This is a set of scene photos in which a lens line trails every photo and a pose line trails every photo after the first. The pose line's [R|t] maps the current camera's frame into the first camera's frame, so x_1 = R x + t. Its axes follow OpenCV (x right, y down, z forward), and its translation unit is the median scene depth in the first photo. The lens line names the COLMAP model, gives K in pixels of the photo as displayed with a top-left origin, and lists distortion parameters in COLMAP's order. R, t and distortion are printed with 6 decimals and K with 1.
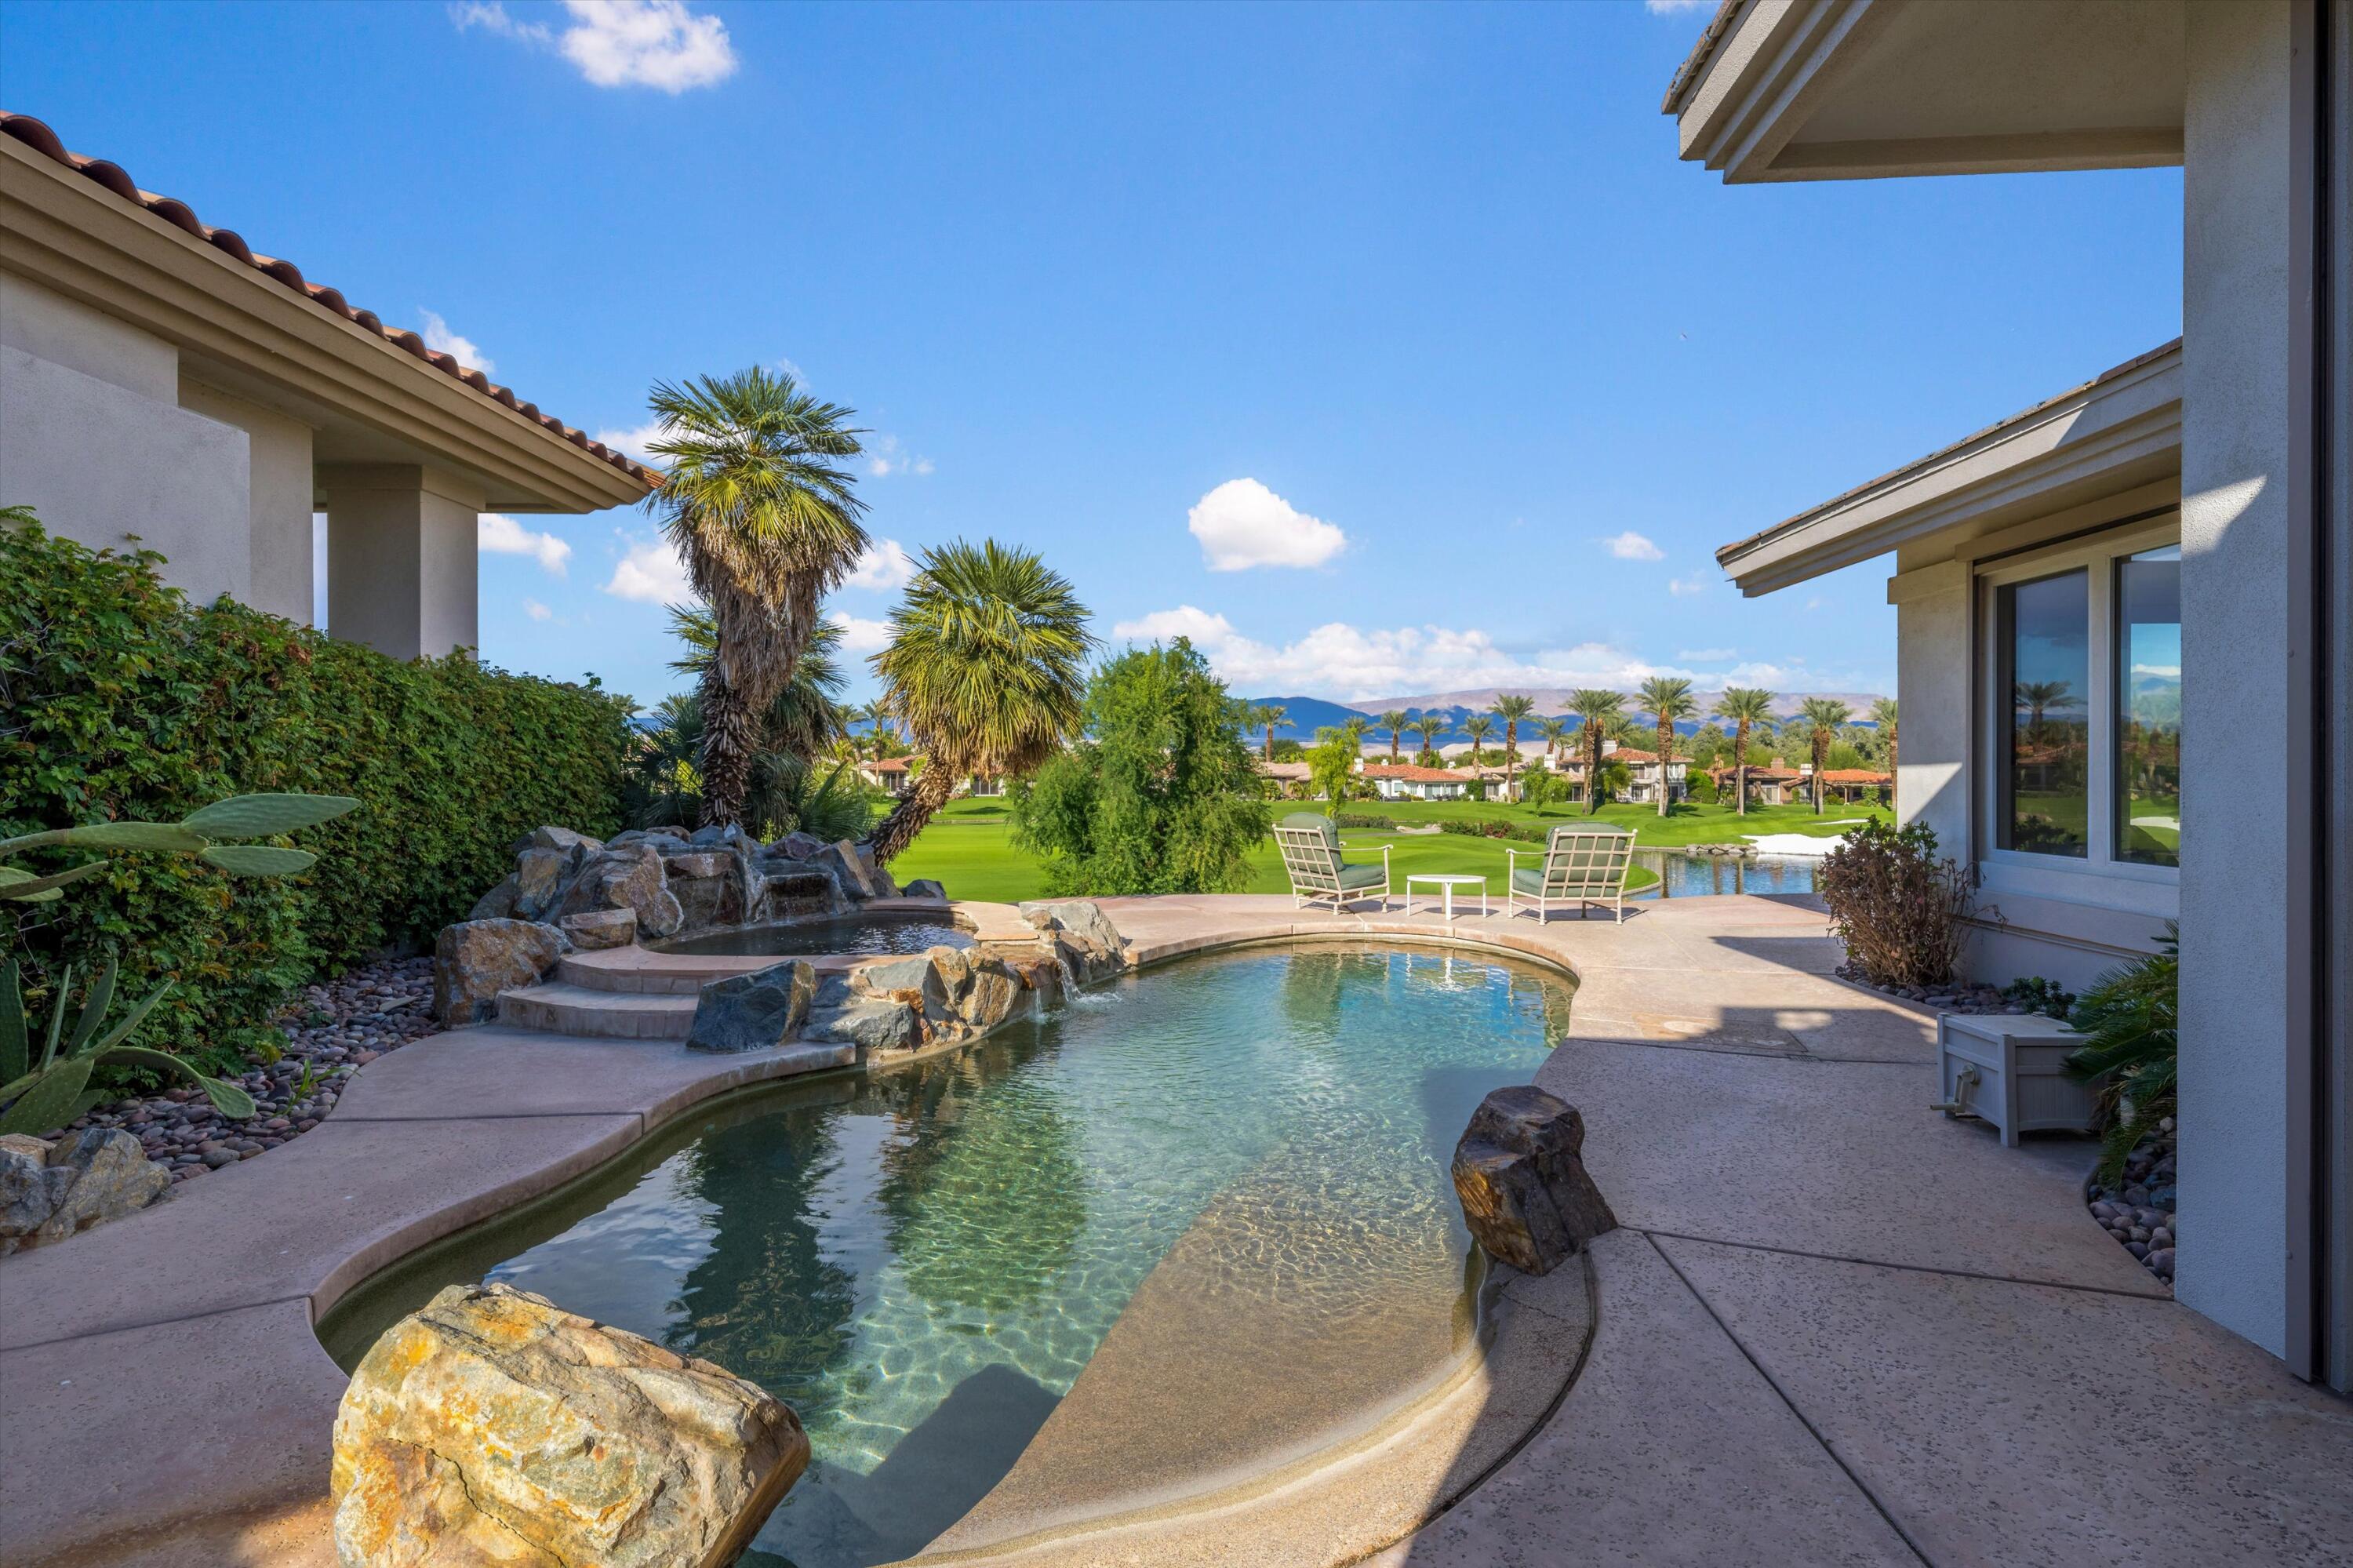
lens RADIAL K [[963.8, 0, 1158.3], [0, 963.8, 774.5], [0, 0, 1]] dist [0.009850, -0.000116]
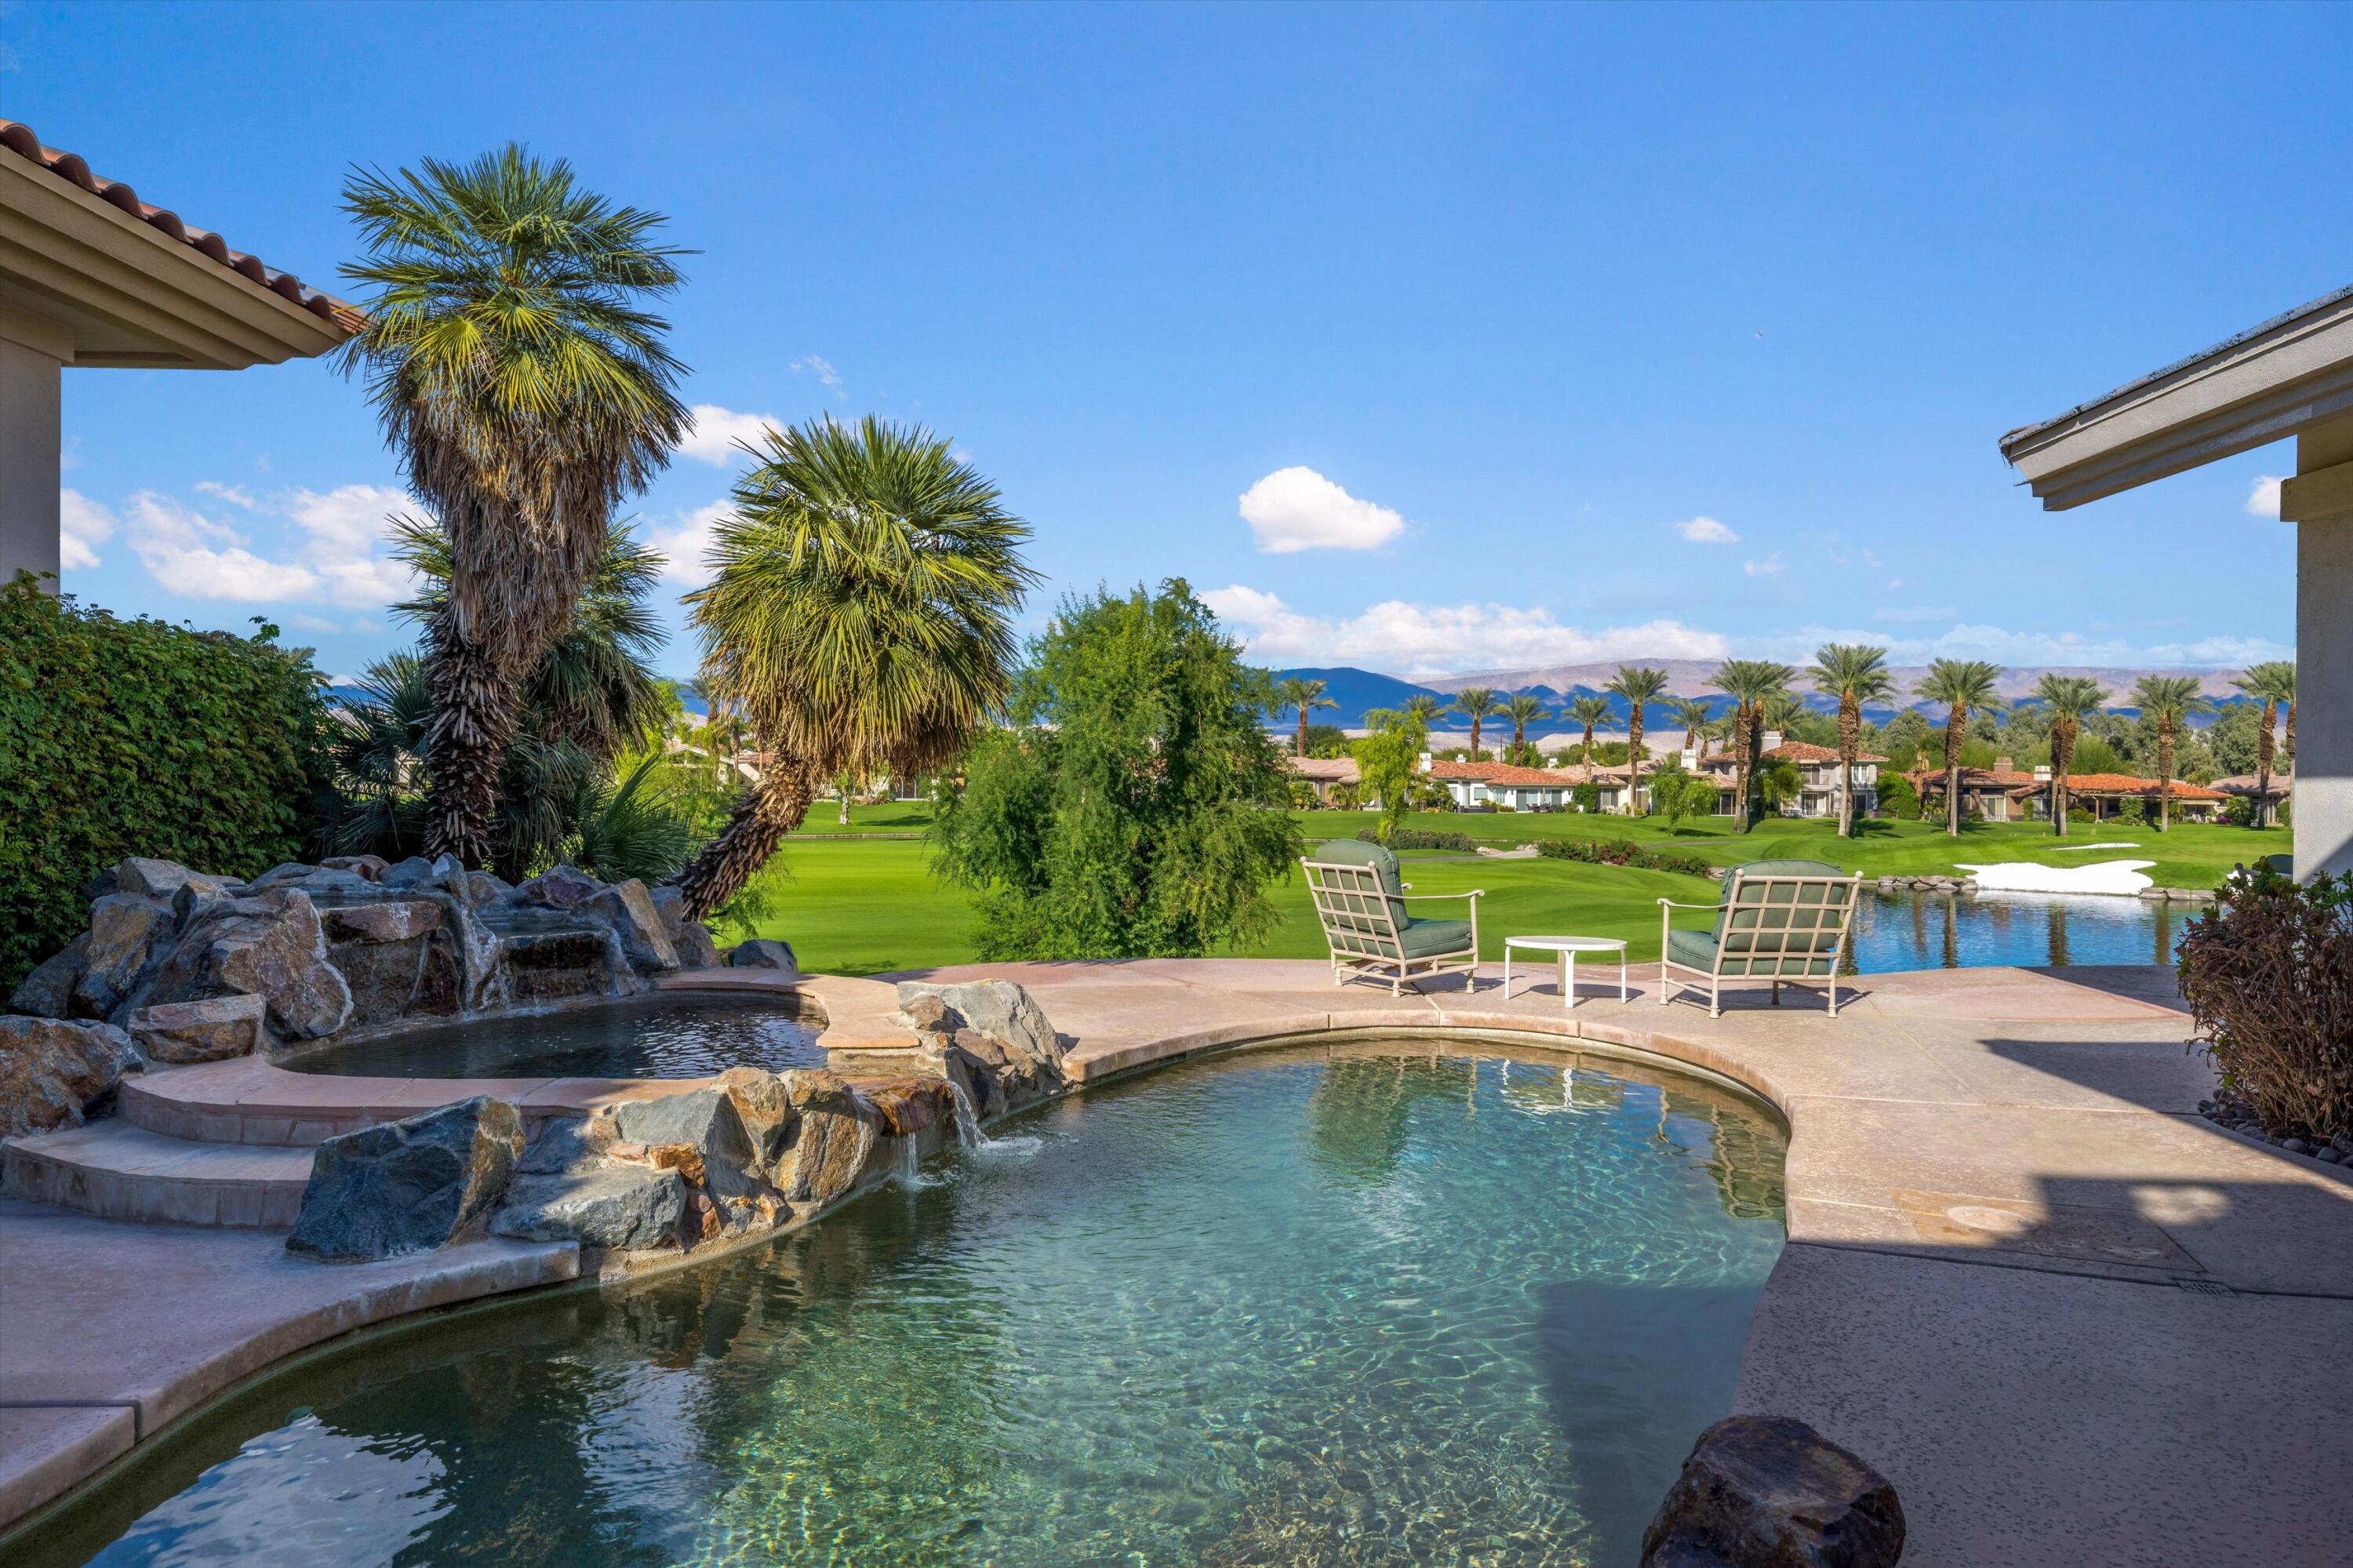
lens RADIAL K [[1302.6, 0, 1158.7], [0, 1302.6, 774.8], [0, 0, 1]] dist [0.003145, 0.002099]
pose [[0.999958, 0.008025, 0.004347, 0.019717], [-0.008036, 0.999964, 0.002550, -0.006304], [-0.004327, -0.002585, 0.999987, 0.127644]]
